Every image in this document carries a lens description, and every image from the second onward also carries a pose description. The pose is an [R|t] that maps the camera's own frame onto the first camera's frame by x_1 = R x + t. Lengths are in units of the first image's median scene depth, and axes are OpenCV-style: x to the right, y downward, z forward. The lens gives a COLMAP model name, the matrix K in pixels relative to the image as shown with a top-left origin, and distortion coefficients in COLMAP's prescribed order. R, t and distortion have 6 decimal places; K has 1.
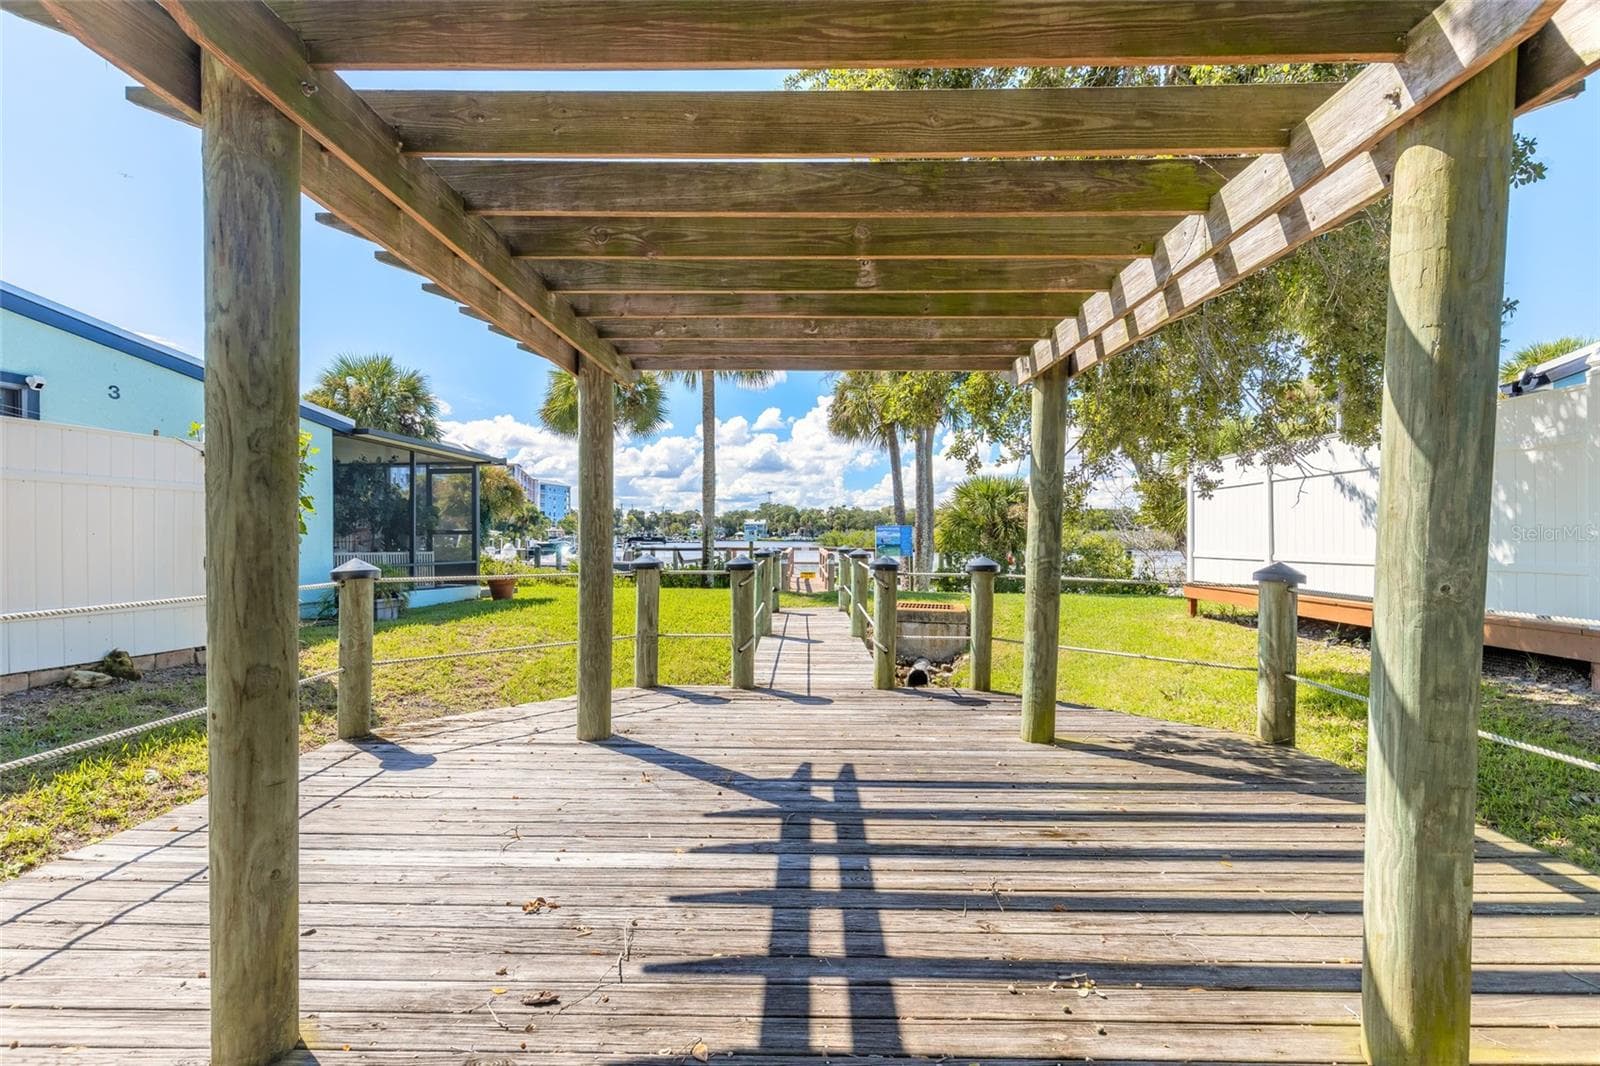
lens RADIAL K [[675.4, 0, 800.0], [0, 675.4, 533.0], [0, 0, 1]] dist [-0.001119, -0.000095]
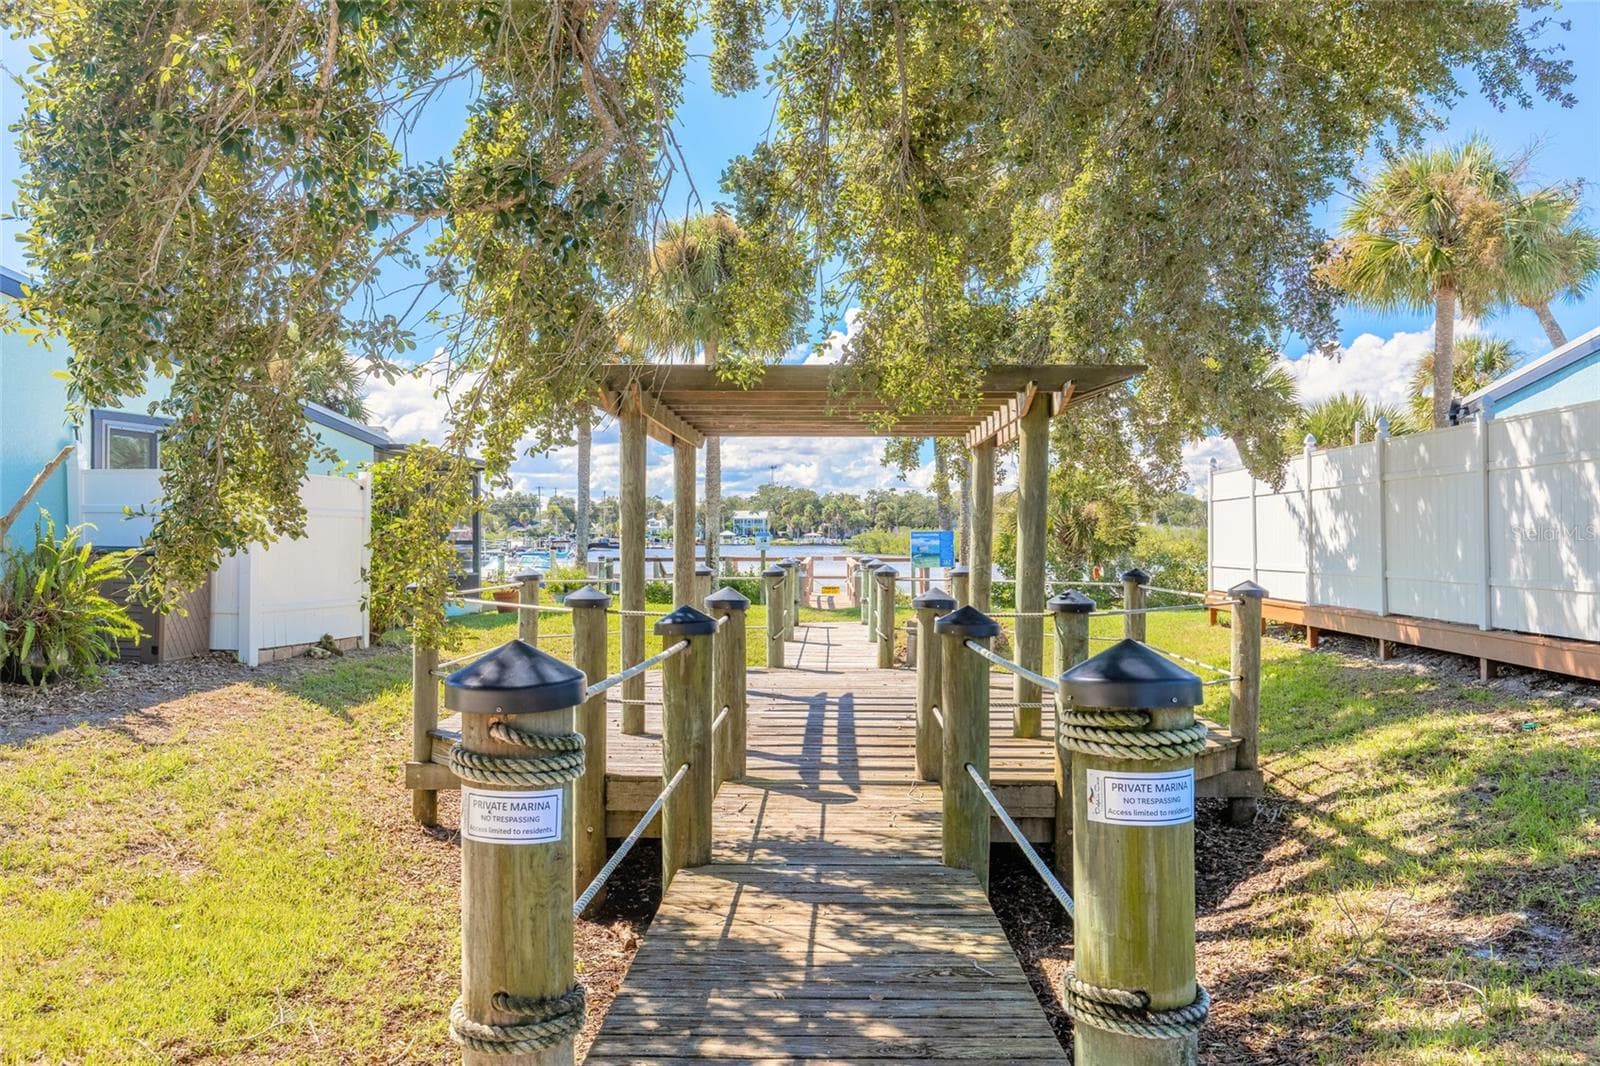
lens RADIAL K [[675.4, 0, 800.0], [0, 675.4, 533.0], [0, 0, 1]] dist [-0.001119, -0.000095]
pose [[0.999512, -0.004123, -0.030950, -0.001078], [0.003669, 0.999885, -0.014733, 0.008435], [0.031007, 0.014613, 0.999412, 0.326605]]
